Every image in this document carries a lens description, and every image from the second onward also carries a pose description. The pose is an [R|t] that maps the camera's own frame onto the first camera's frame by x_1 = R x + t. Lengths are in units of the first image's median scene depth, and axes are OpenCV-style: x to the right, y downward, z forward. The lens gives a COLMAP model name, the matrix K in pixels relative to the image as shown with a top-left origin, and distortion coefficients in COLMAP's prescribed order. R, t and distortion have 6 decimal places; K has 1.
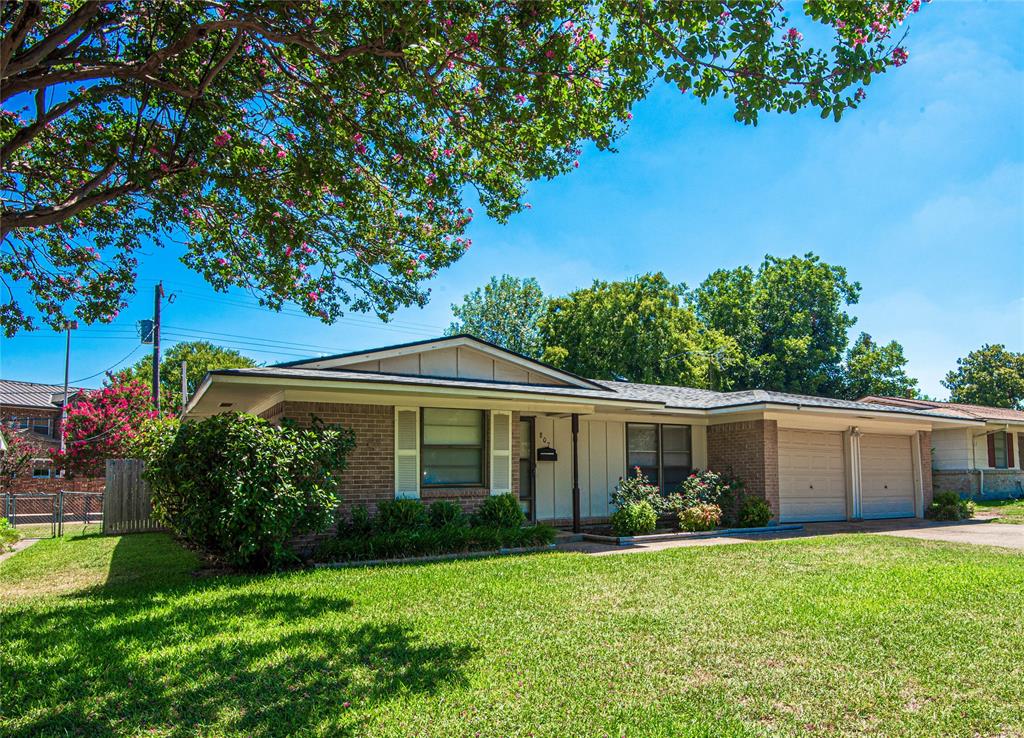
lens RADIAL K [[655.3, 0, 512.0], [0, 655.3, 369.0], [0, 0, 1]] dist [-0.020020, 0.000645]
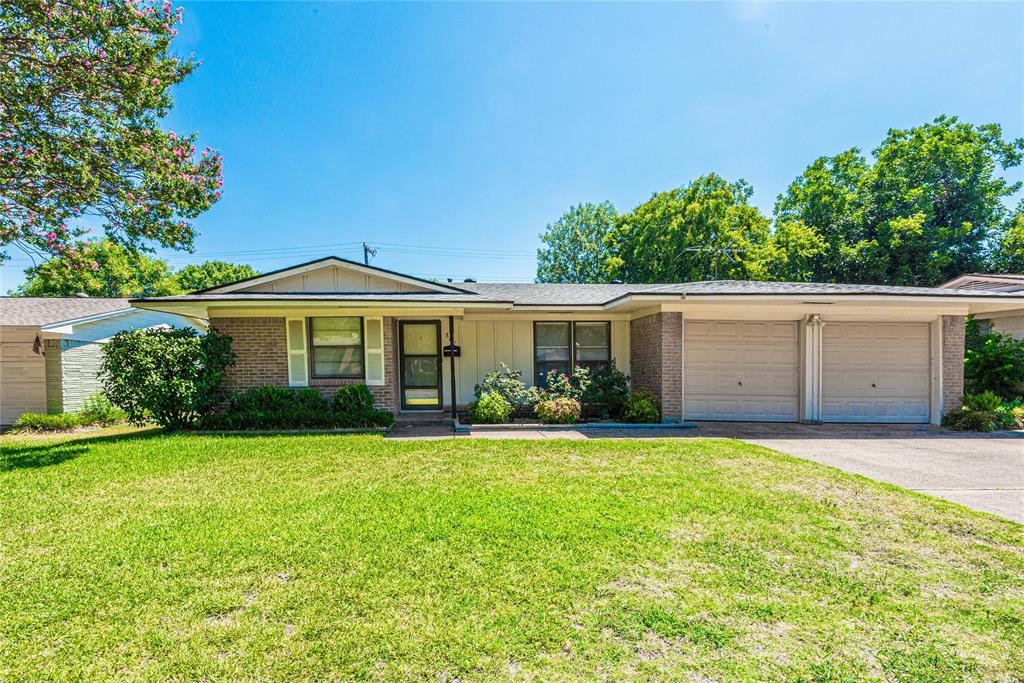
lens RADIAL K [[463.8, 0, 512.0], [0, 463.8, 341.5], [0, 0, 1]] dist [0.026949, -0.017877]
pose [[0.873960, -0.022023, -0.485499, 0.487447], [0.075917, 0.992896, 0.091621, 0.038788], [0.480032, -0.116931, 0.869423, 0.284938]]
